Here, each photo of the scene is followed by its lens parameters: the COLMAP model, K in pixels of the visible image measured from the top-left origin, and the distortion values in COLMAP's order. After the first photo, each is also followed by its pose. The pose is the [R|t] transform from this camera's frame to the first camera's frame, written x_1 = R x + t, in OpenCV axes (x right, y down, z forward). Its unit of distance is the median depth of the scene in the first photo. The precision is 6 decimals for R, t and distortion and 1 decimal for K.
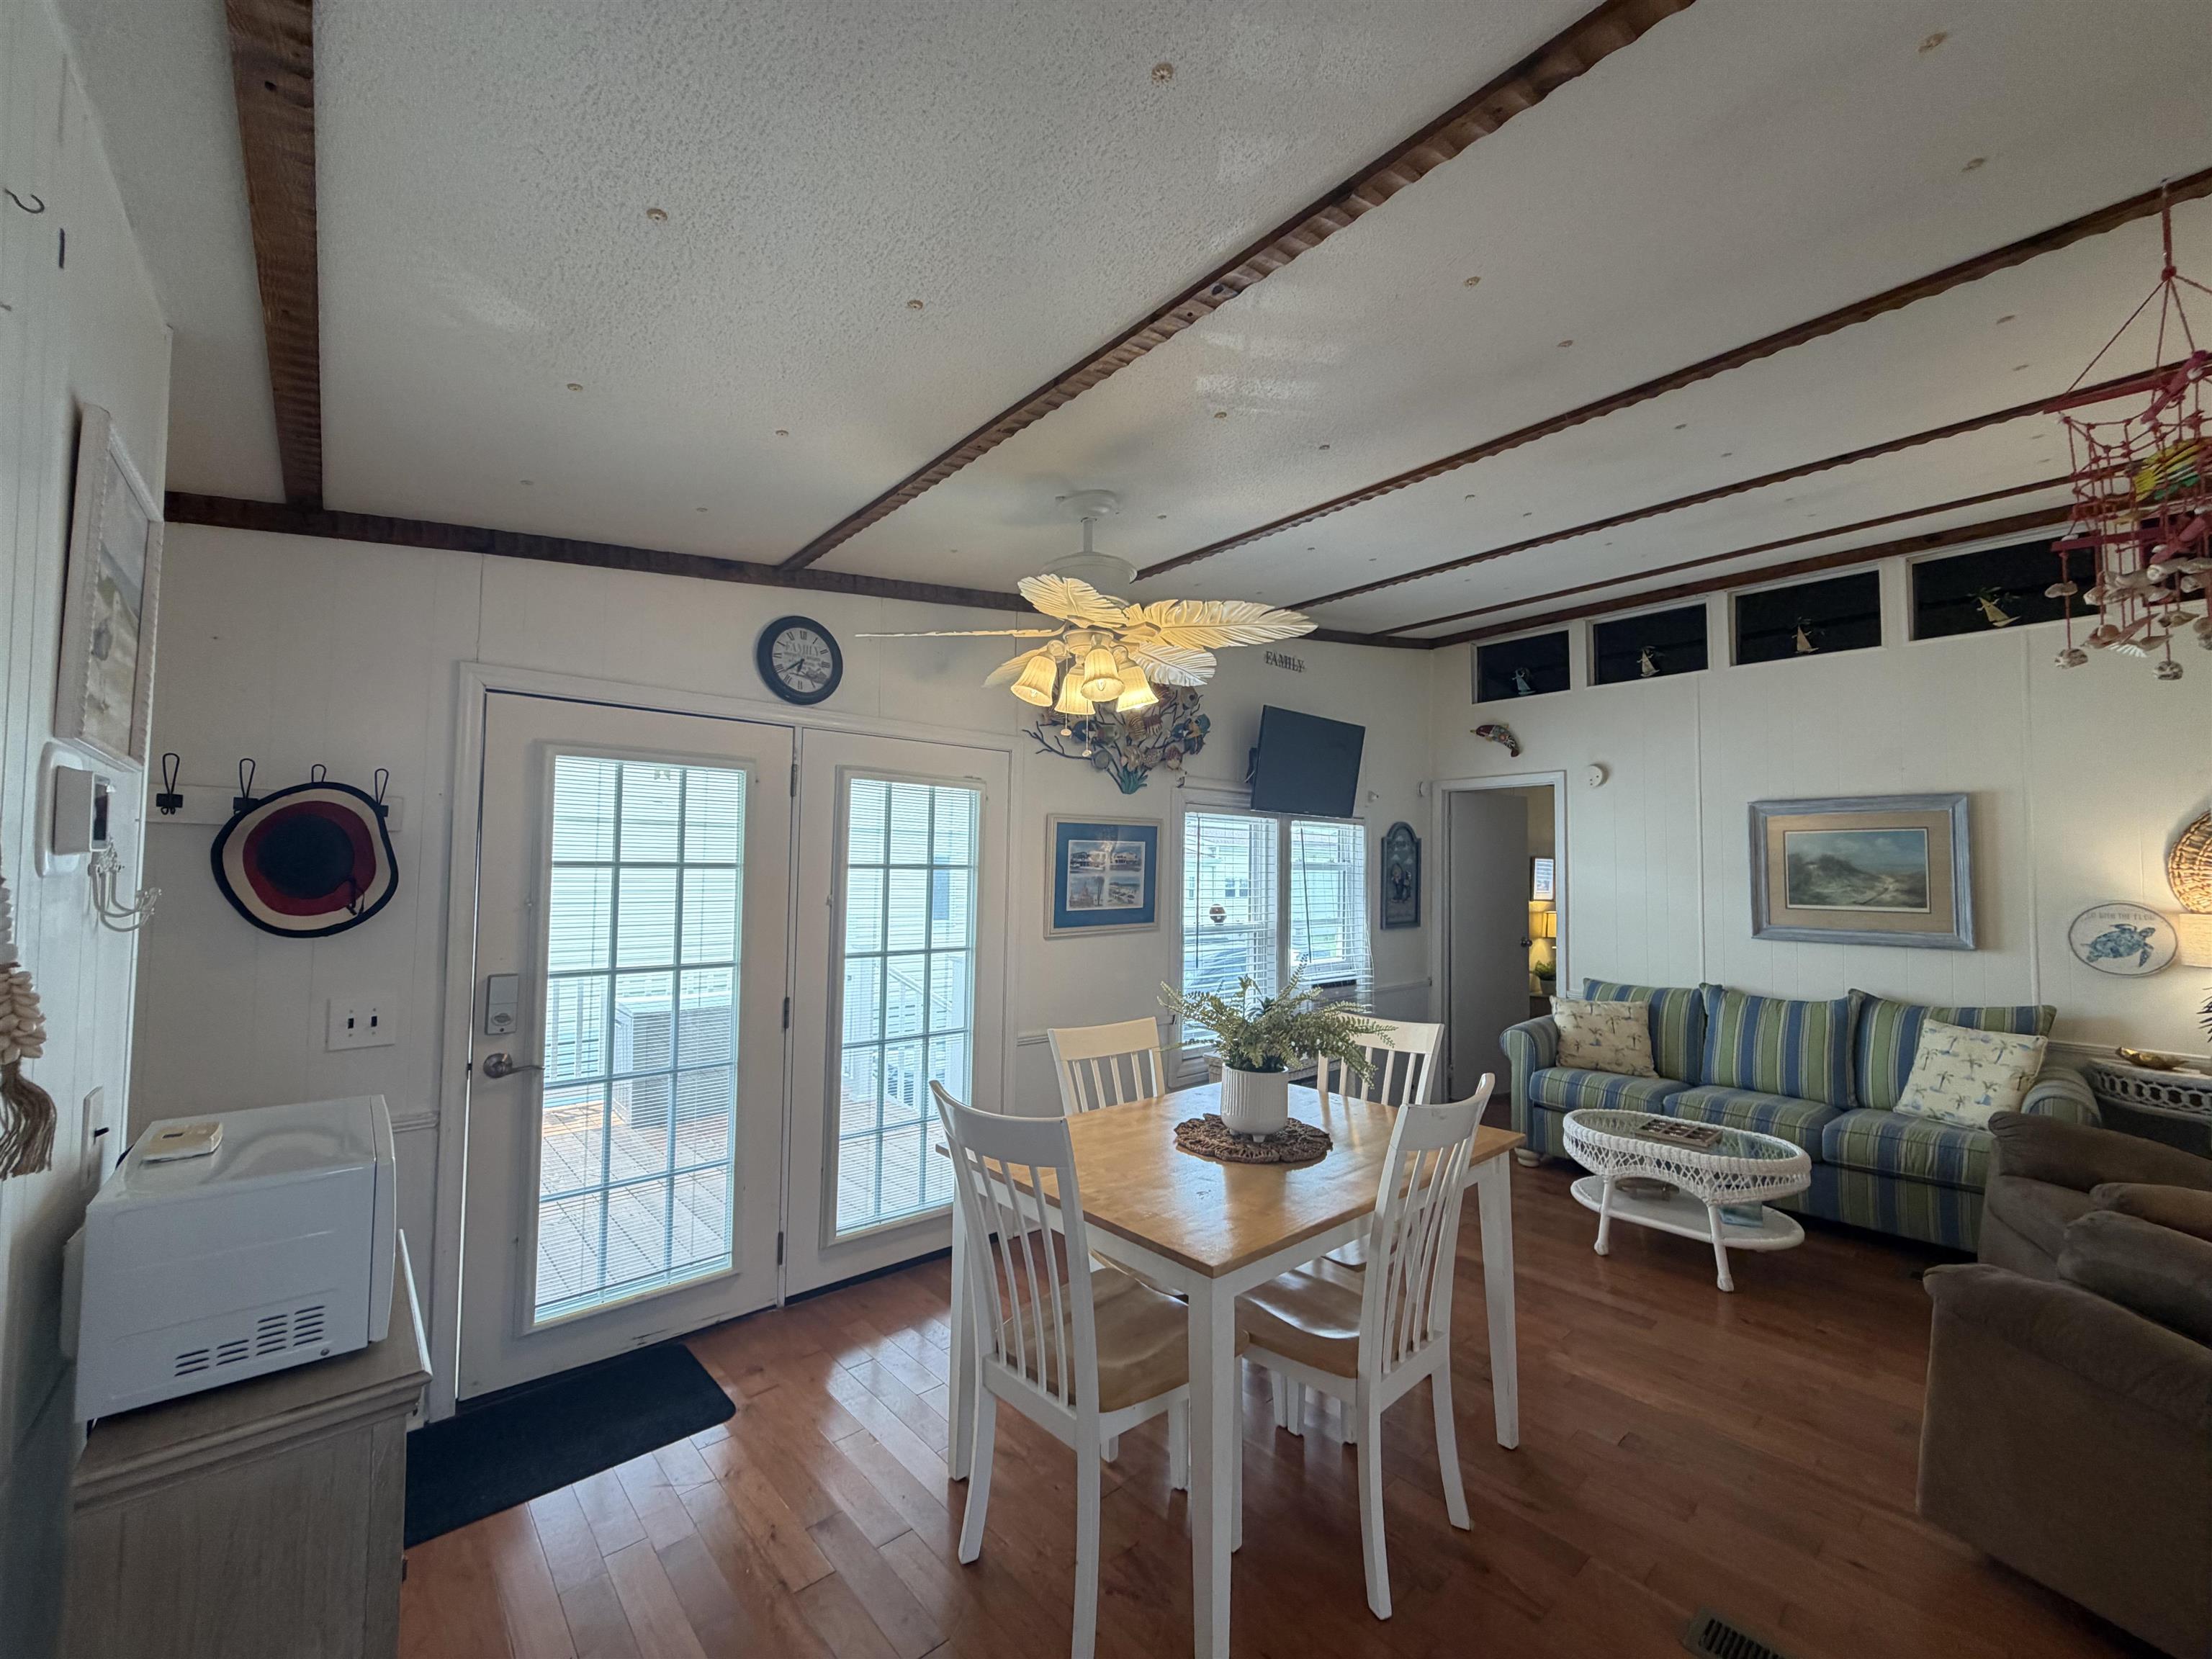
lens RADIAL K [[878.9, 0, 1101.7], [0, 878.9, 834.3], [0, 0, 1]] dist [0.000752, -0.000340]
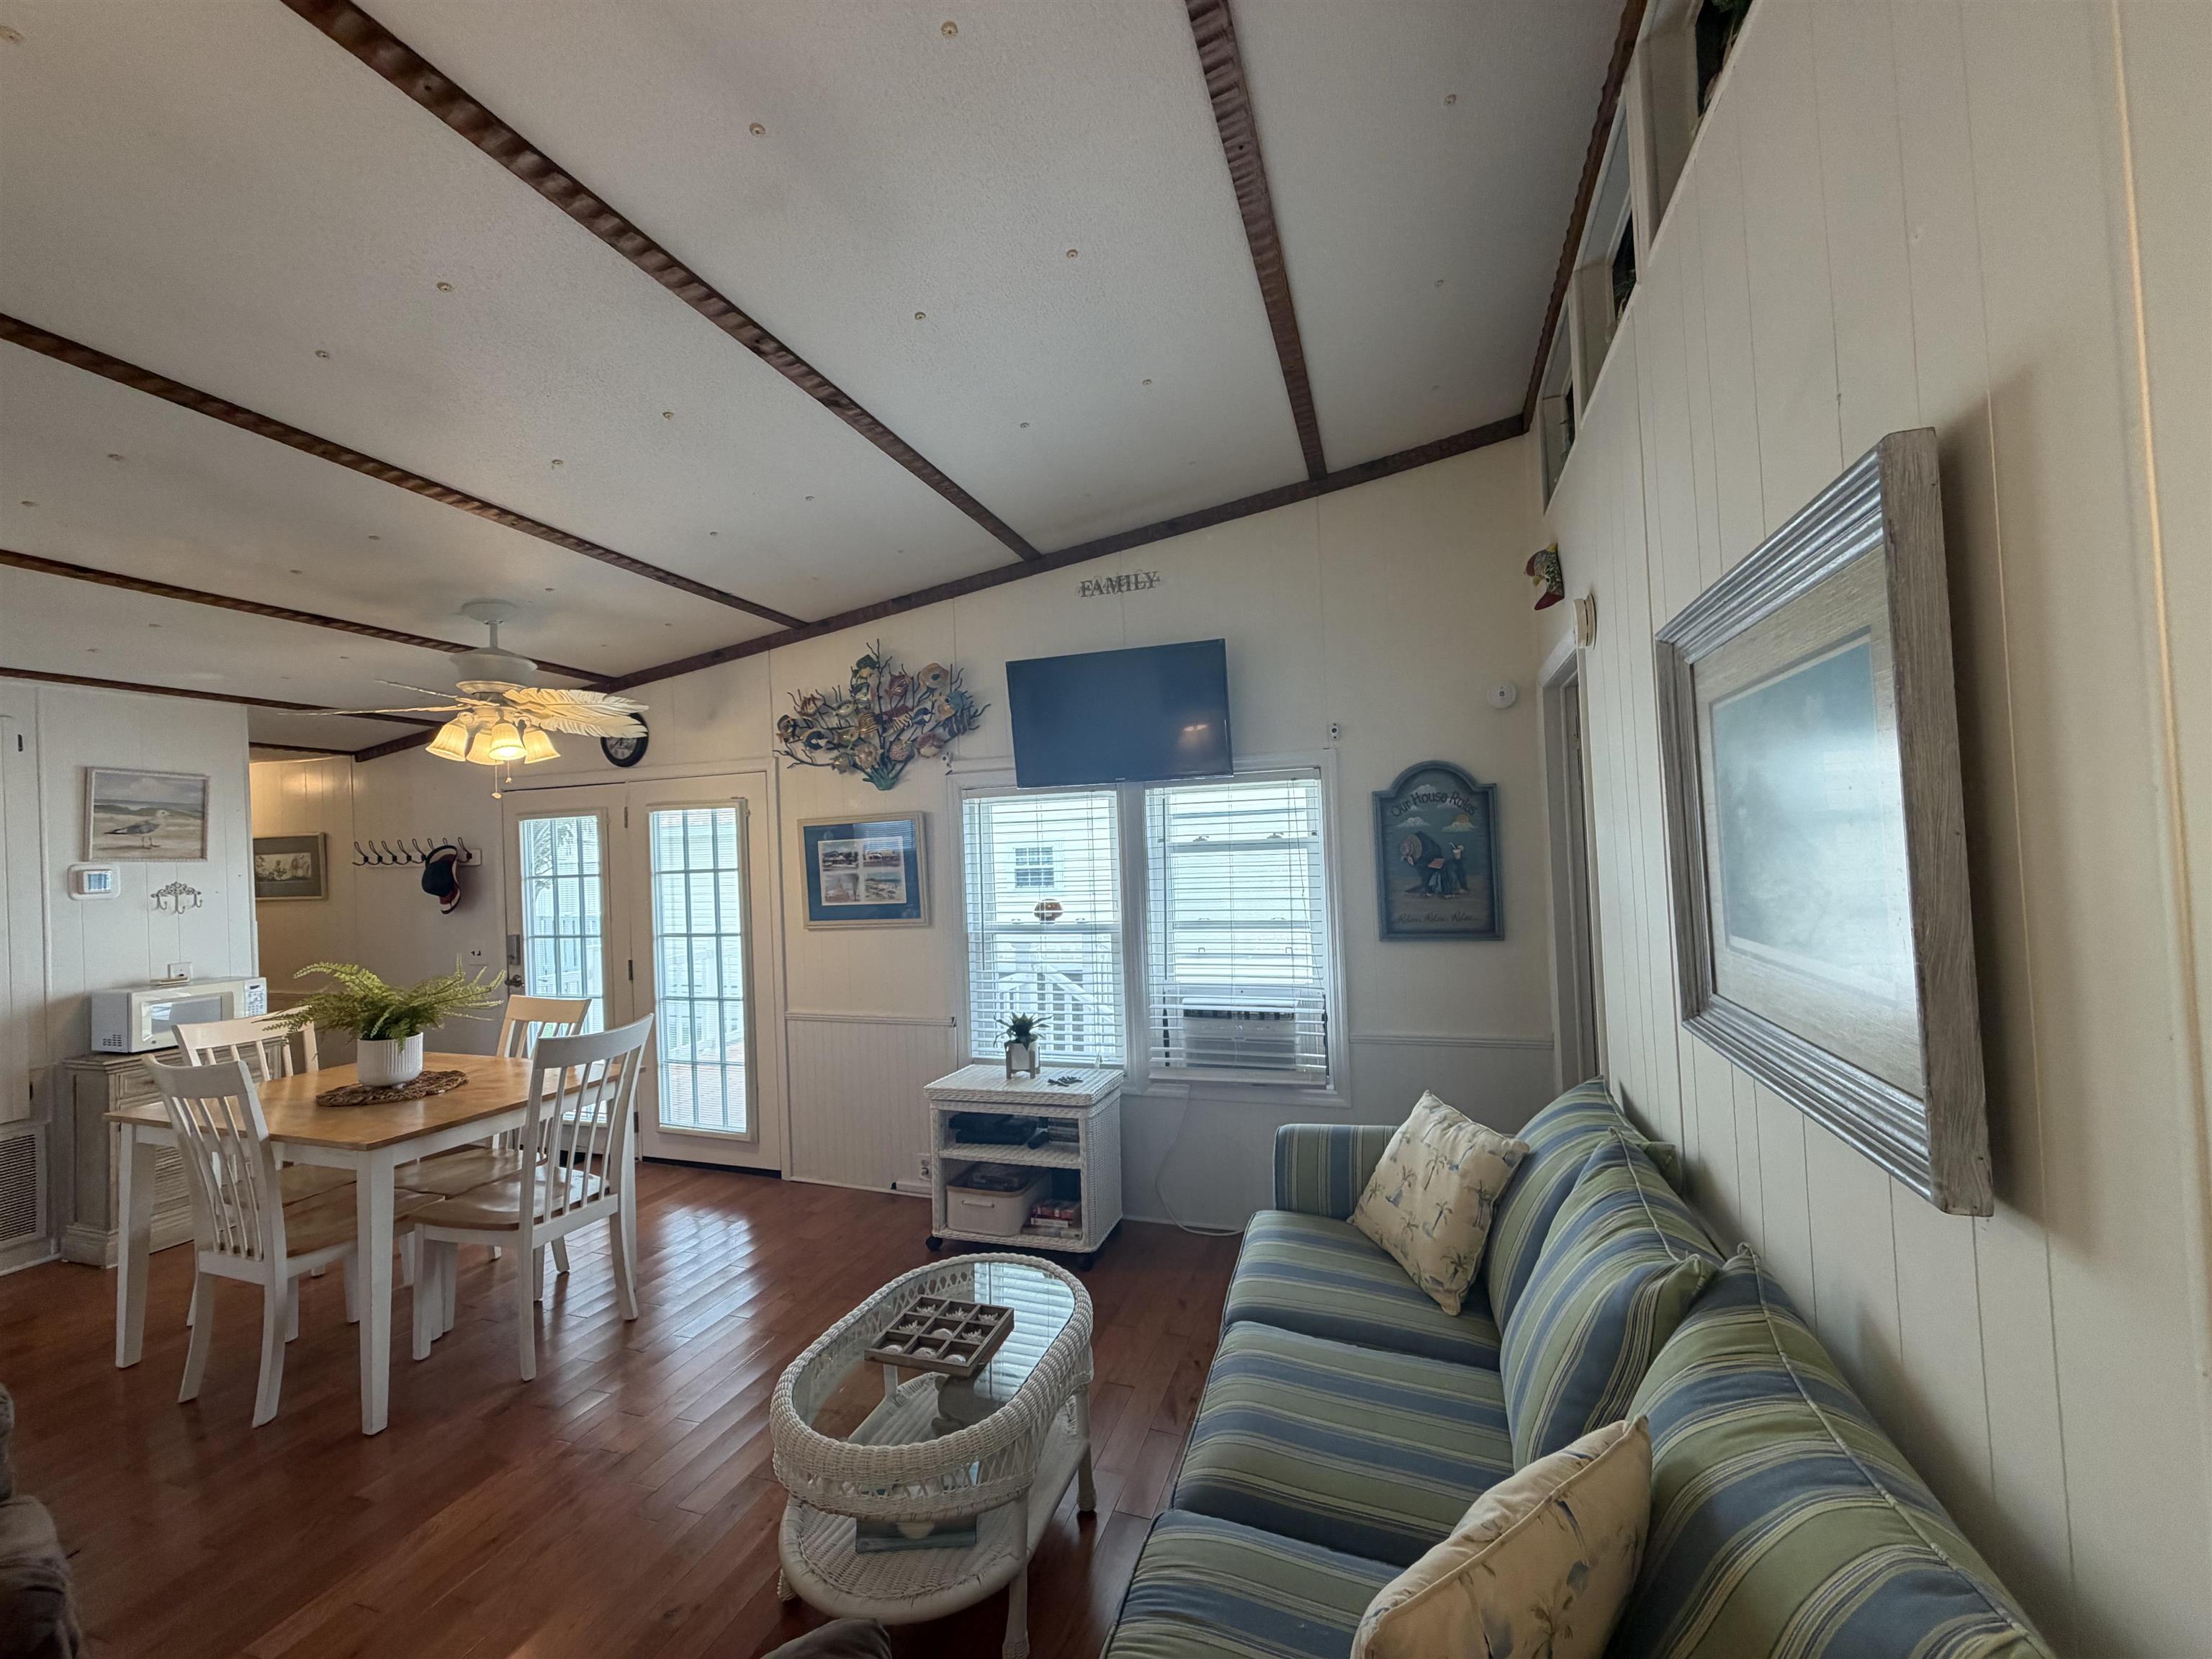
lens RADIAL K [[891.8, 0, 1108.3], [0, 891.8, 833.3], [0, 0, 1]] dist [0.001630, 0.000257]
pose [[0.493805, -0.045504, -0.868381, 1.035579], [0.076102, 0.997060, -0.008971, 0.031965], [0.866236, -0.061656, 0.495816, 0.708442]]
